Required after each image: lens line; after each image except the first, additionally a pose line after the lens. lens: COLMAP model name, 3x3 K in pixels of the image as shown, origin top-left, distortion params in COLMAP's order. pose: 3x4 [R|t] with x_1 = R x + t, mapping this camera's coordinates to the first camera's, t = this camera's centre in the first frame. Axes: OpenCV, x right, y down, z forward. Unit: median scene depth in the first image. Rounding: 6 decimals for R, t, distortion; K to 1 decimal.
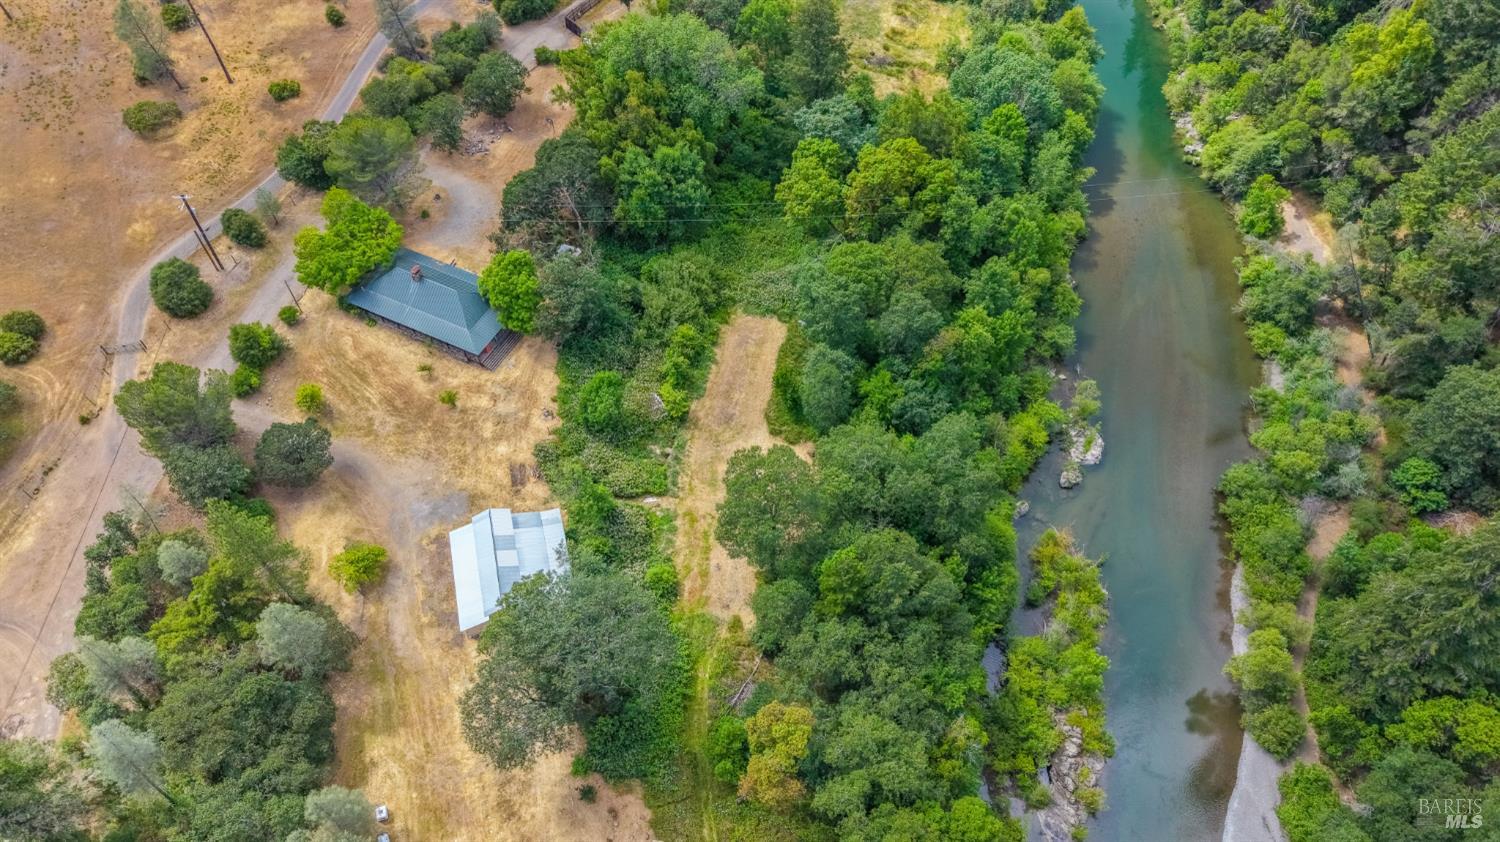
lens RADIAL K [[986.6, 0, 750.0], [0, 986.6, 421.0], [0, 0, 1]] dist [0.027191, -0.007305]
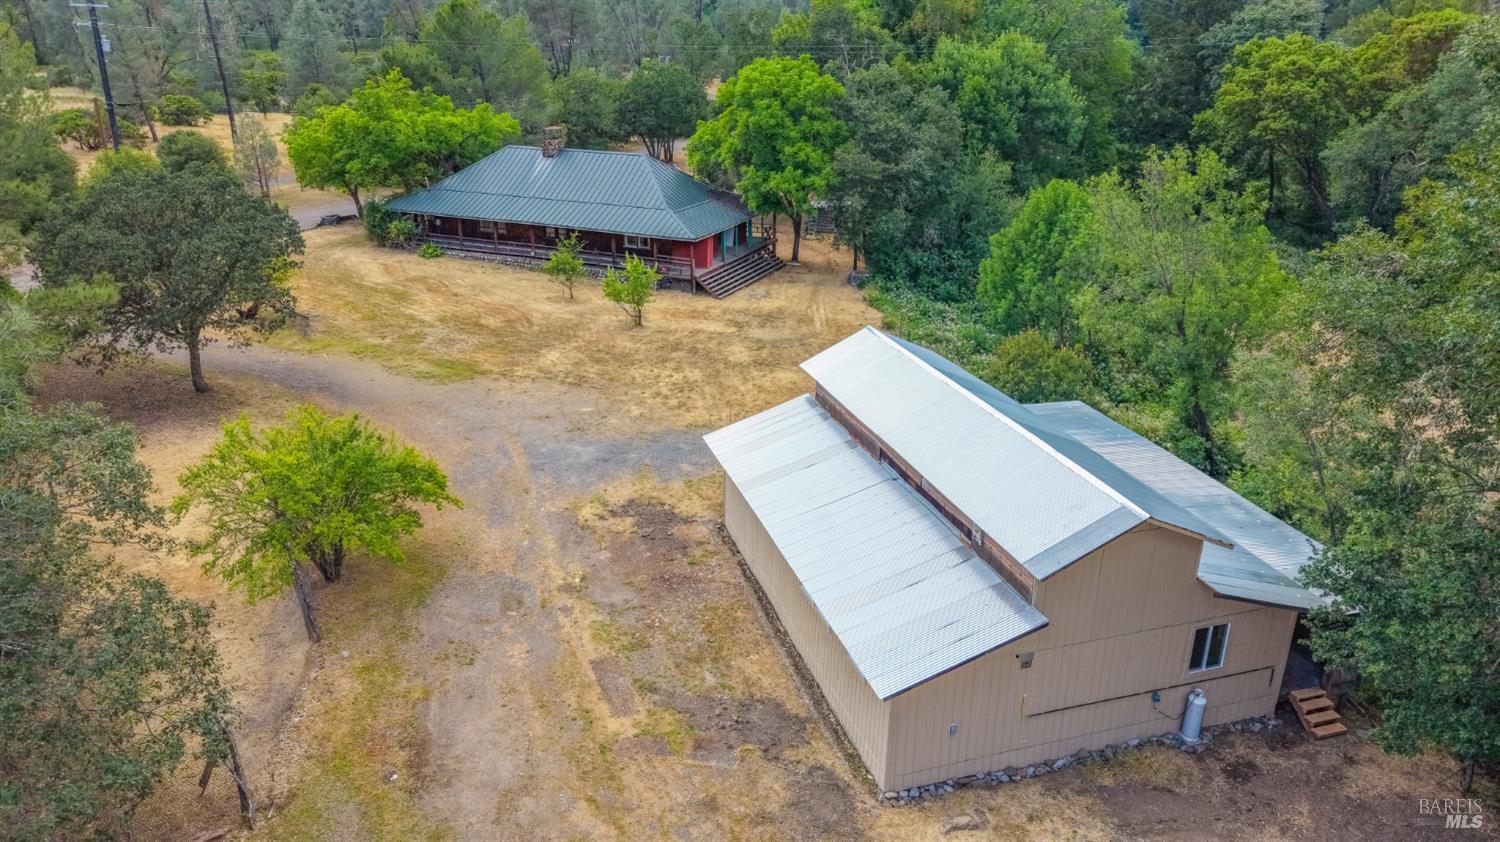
lens RADIAL K [[992.2, 0, 748.1], [0, 992.2, 422.6], [0, 0, 1]] dist [0.016132, -0.003973]
pose [[0.999581, 0.000910, 0.028942, -0.264565], [0.014667, 0.845889, -0.533157, 0.217117], [-0.024967, 0.533358, 0.845521, 0.689506]]
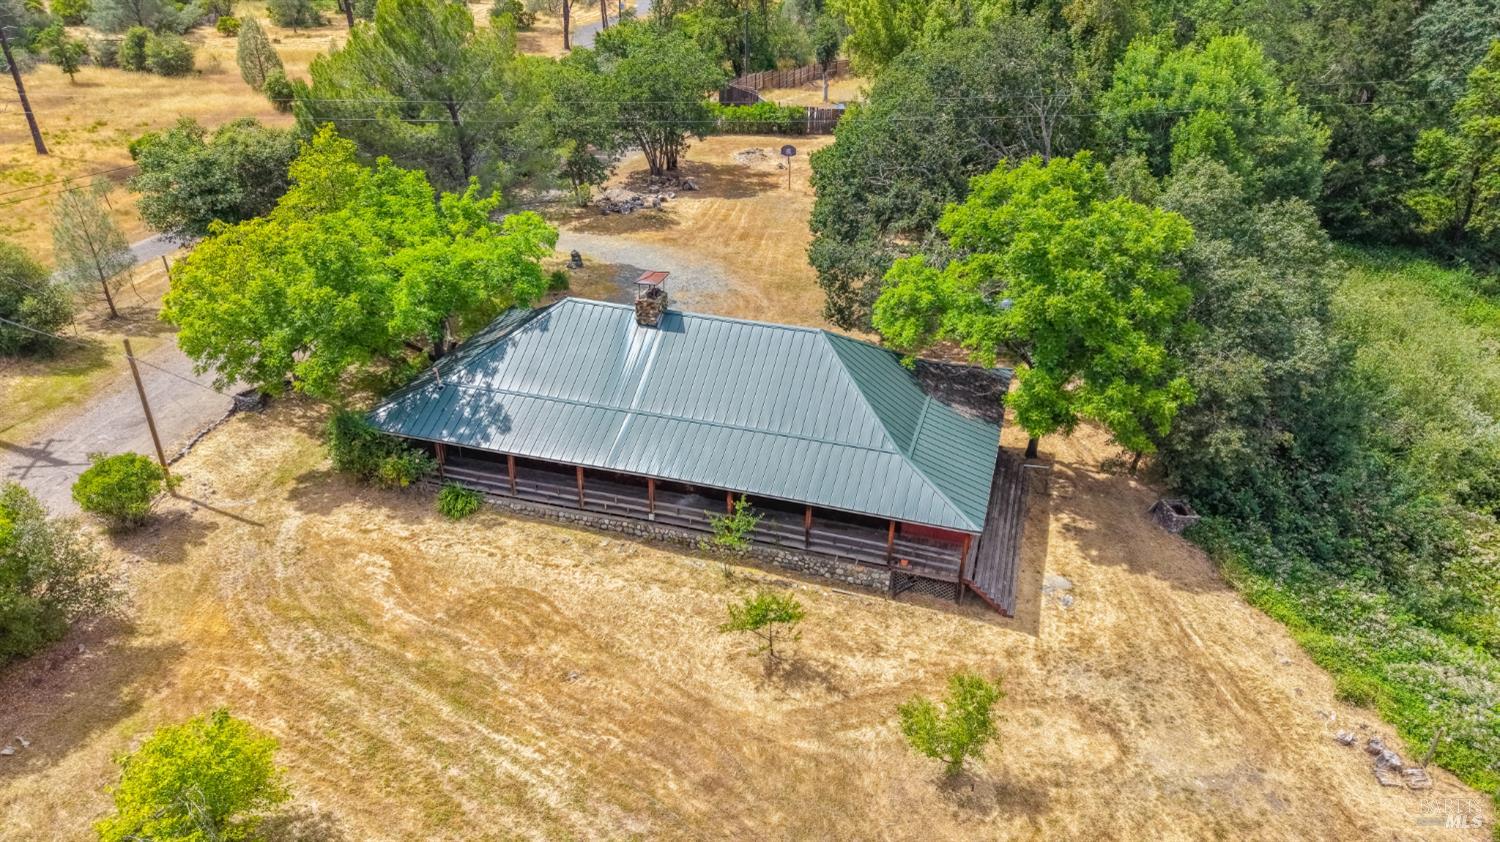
lens RADIAL K [[986.6, 0, 750.0], [0, 986.6, 421.0], [0, 0, 1]] dist [0.027191, -0.007305]
pose [[0.985775, -0.063396, 0.155653, -0.363058], [0.124588, 0.897243, -0.423595, 0.000895], [-0.112805, 0.436962, 0.892379, 0.785263]]
